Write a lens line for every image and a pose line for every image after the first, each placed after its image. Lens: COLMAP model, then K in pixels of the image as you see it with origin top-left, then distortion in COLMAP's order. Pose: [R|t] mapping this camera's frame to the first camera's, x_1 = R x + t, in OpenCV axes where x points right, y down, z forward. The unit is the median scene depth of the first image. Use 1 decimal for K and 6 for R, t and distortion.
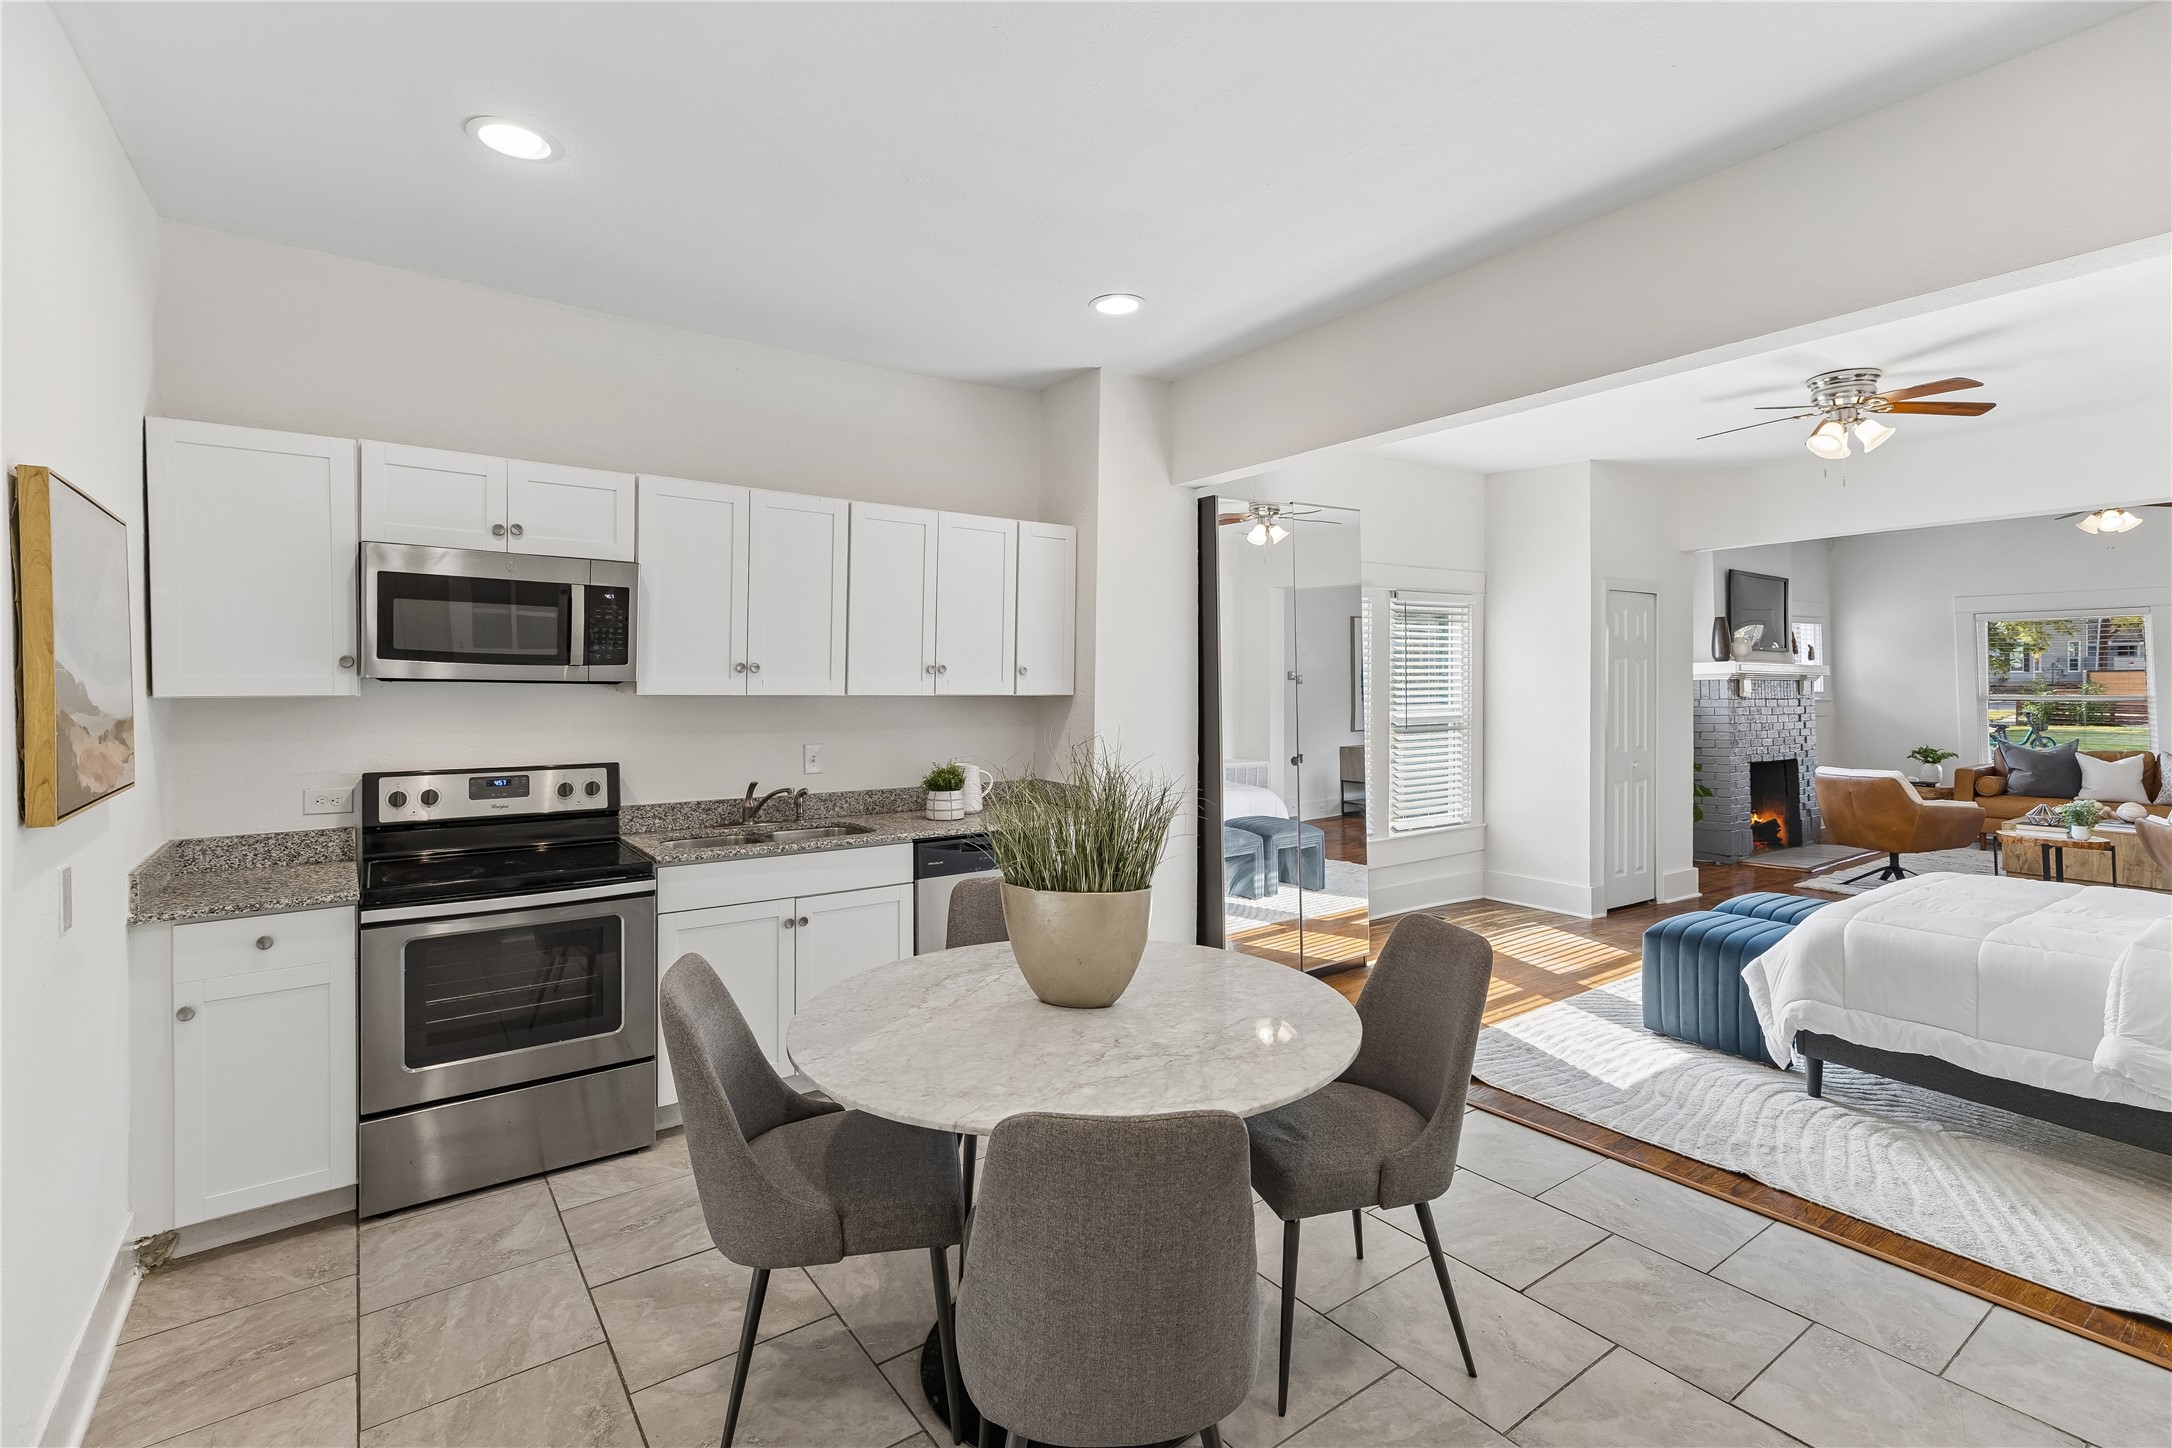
lens RADIAL K [[997.3, 0, 1088.2], [0, 997.3, 671.9], [0, 0, 1]] dist [0.003422, 0.000328]
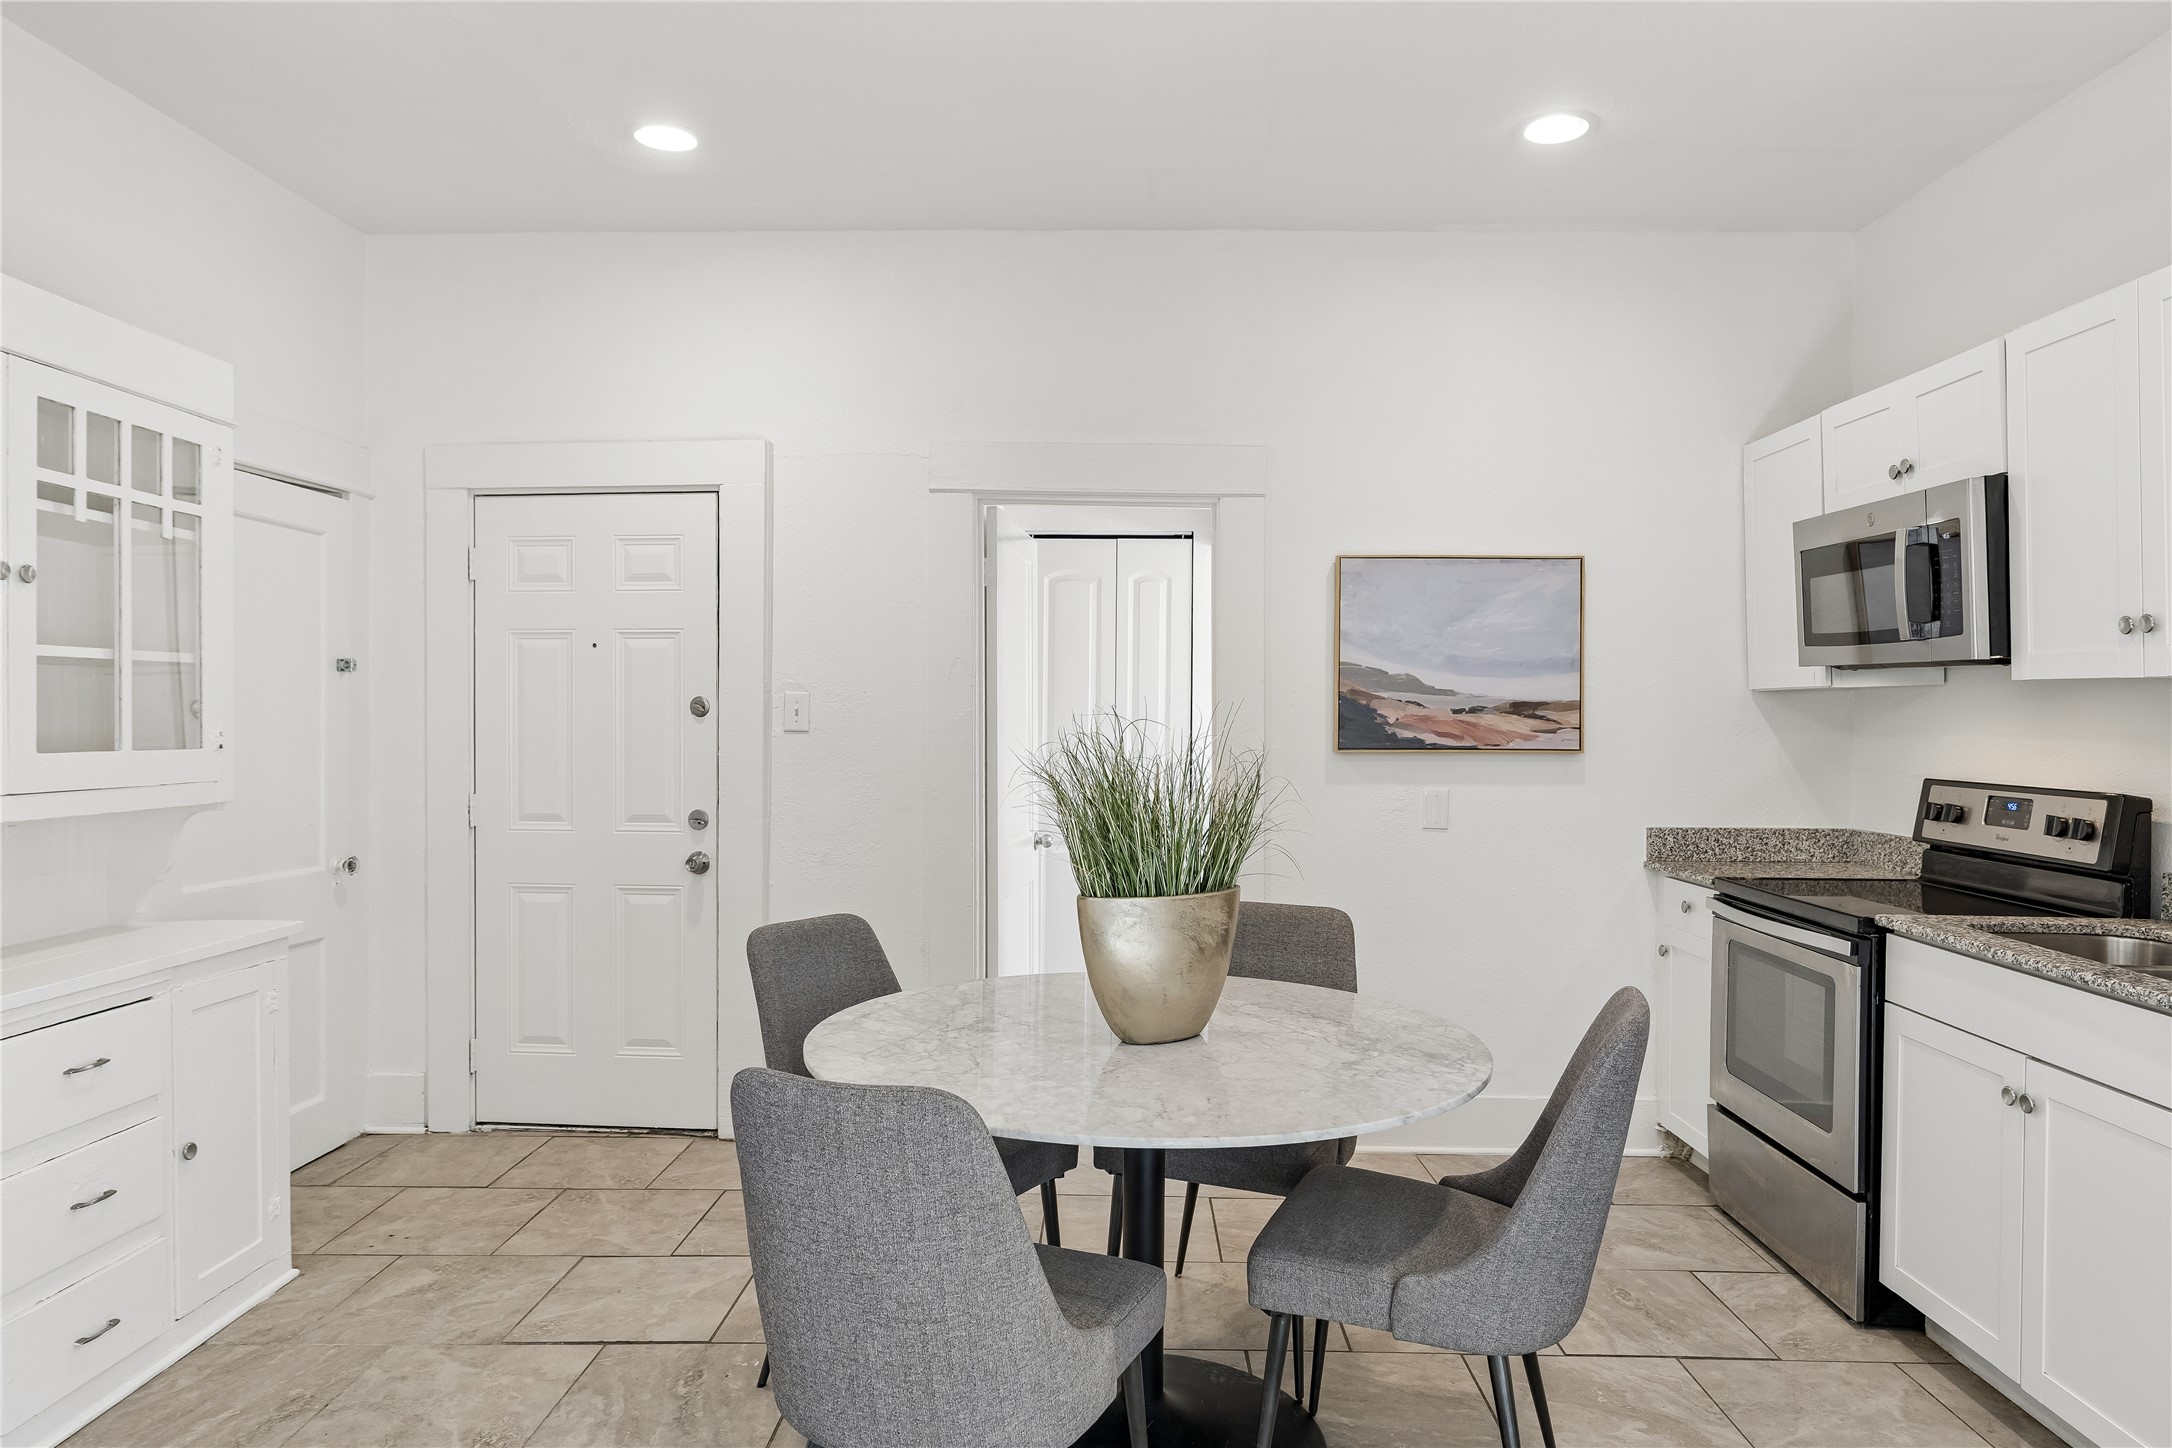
lens RADIAL K [[1334.4, 0, 1026.2], [0, 1334.4, 735.1], [0, 0, 1]] dist [-0.075974, 0.049166]
pose [[-0.637203, 0.011587, -0.770609, 0.490313], [0.003171, 0.999918, 0.012413, 0.038411], [0.770690, 0.005466, -0.637187, 0.879355]]
